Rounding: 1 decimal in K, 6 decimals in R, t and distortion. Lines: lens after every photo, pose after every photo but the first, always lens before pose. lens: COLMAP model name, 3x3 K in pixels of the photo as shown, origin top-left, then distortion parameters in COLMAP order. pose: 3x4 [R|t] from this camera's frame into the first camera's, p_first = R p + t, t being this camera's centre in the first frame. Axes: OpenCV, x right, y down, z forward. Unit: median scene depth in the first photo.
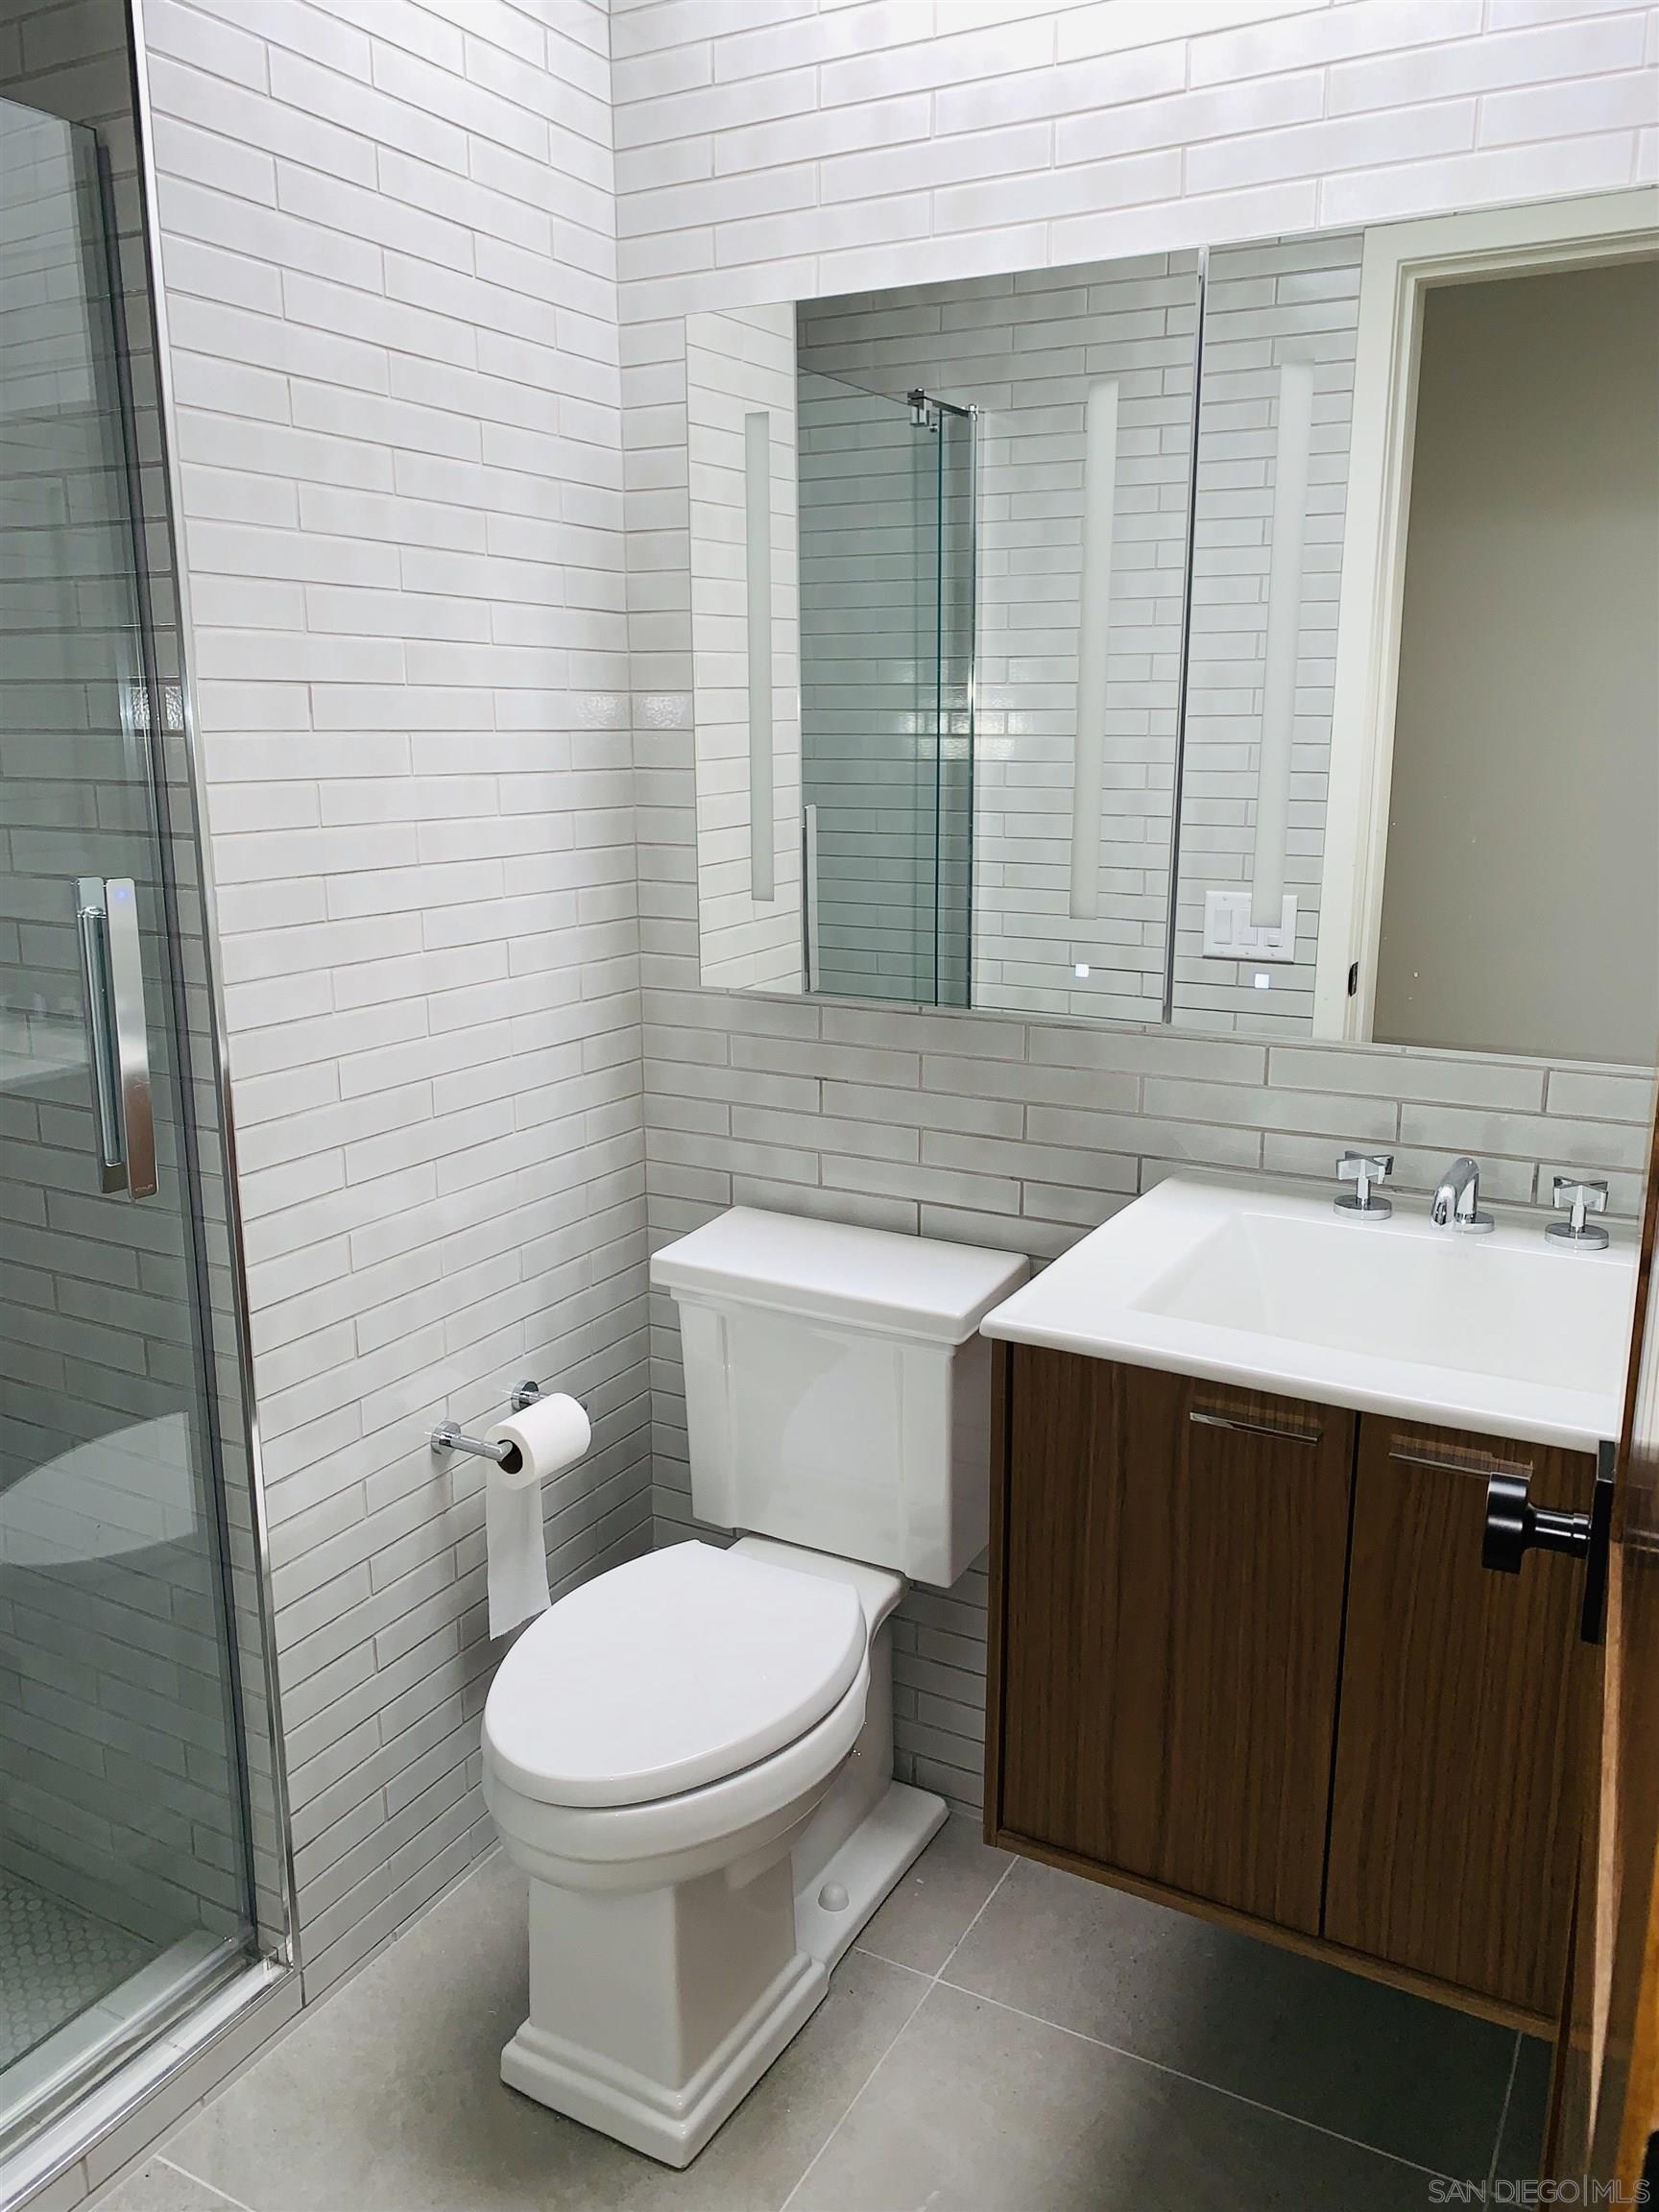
lens RADIAL K [[1692.1, 0, 833.5], [0, 1692.1, 1083.1], [0, 0, 1]] dist [0.021927, -0.006772]
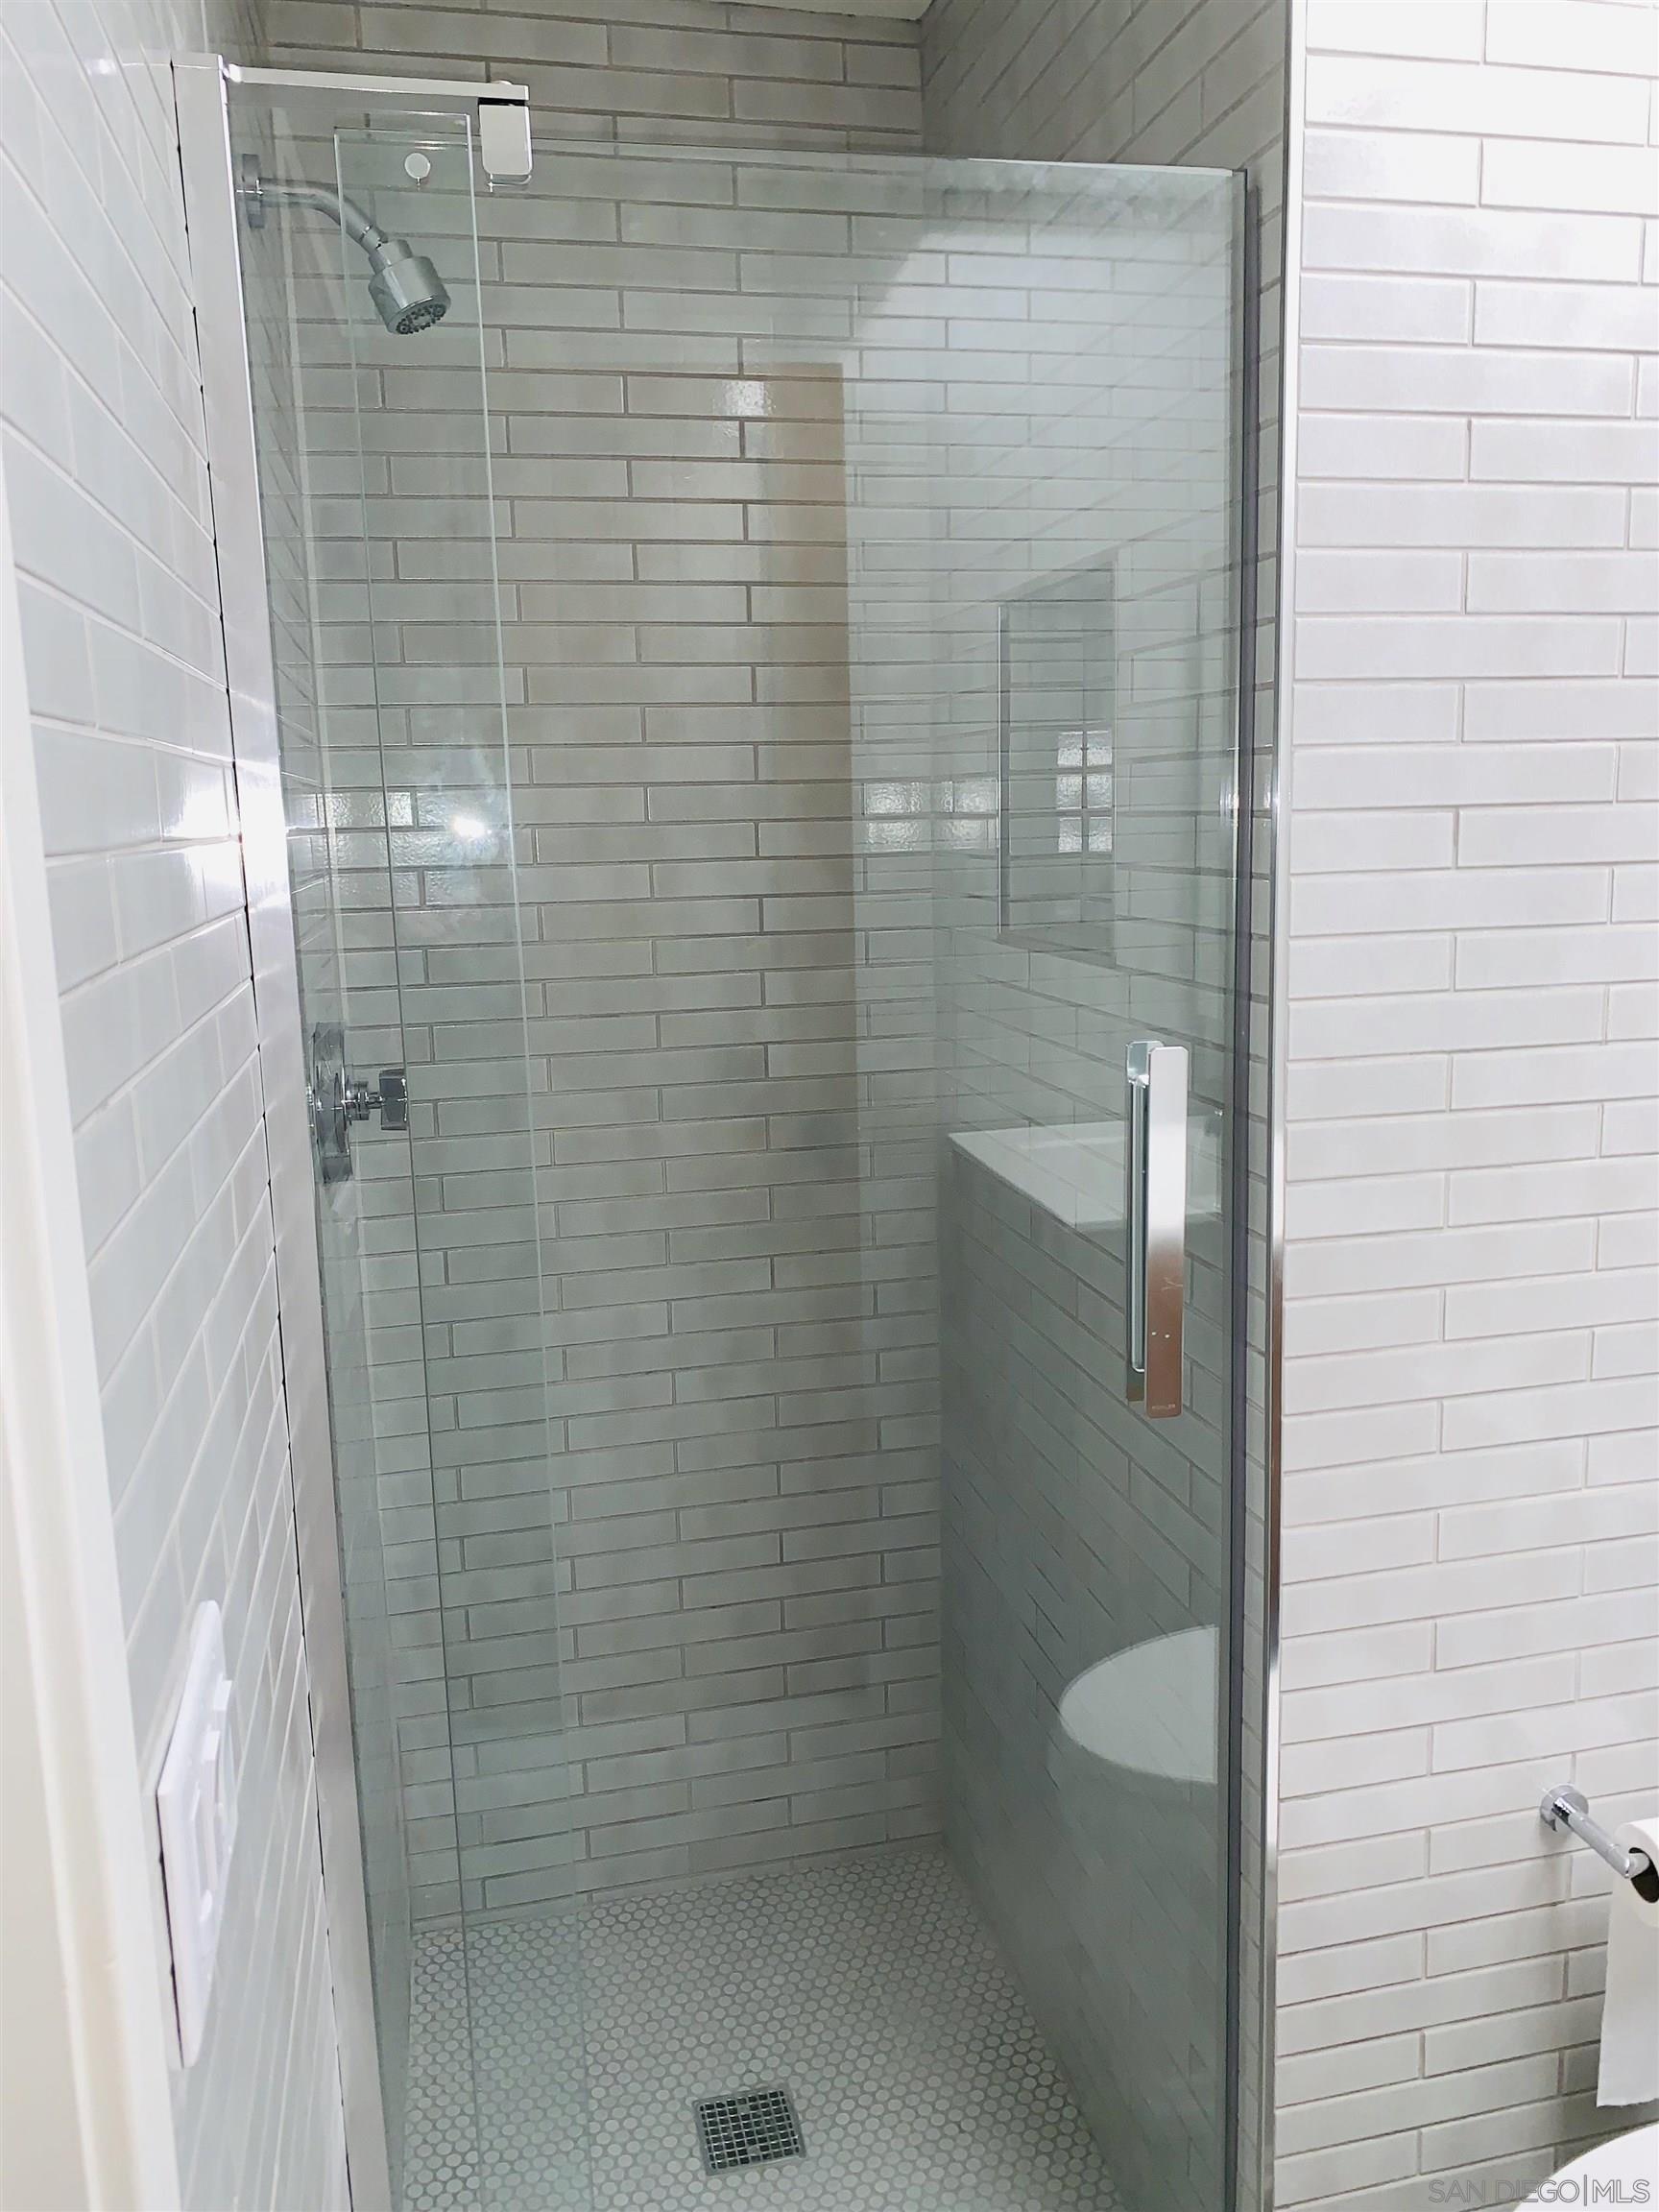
lens RADIAL K [[1692.1, 0, 833.5], [0, 1692.1, 1083.1], [0, 0, 1]] dist [0.021927, -0.006772]
pose [[0.668270, 0.104468, -0.736547, 0.081807], [-0.135345, 0.990640, 0.017708, -0.083705], [0.731503, 0.087855, 0.676154, 0.270714]]
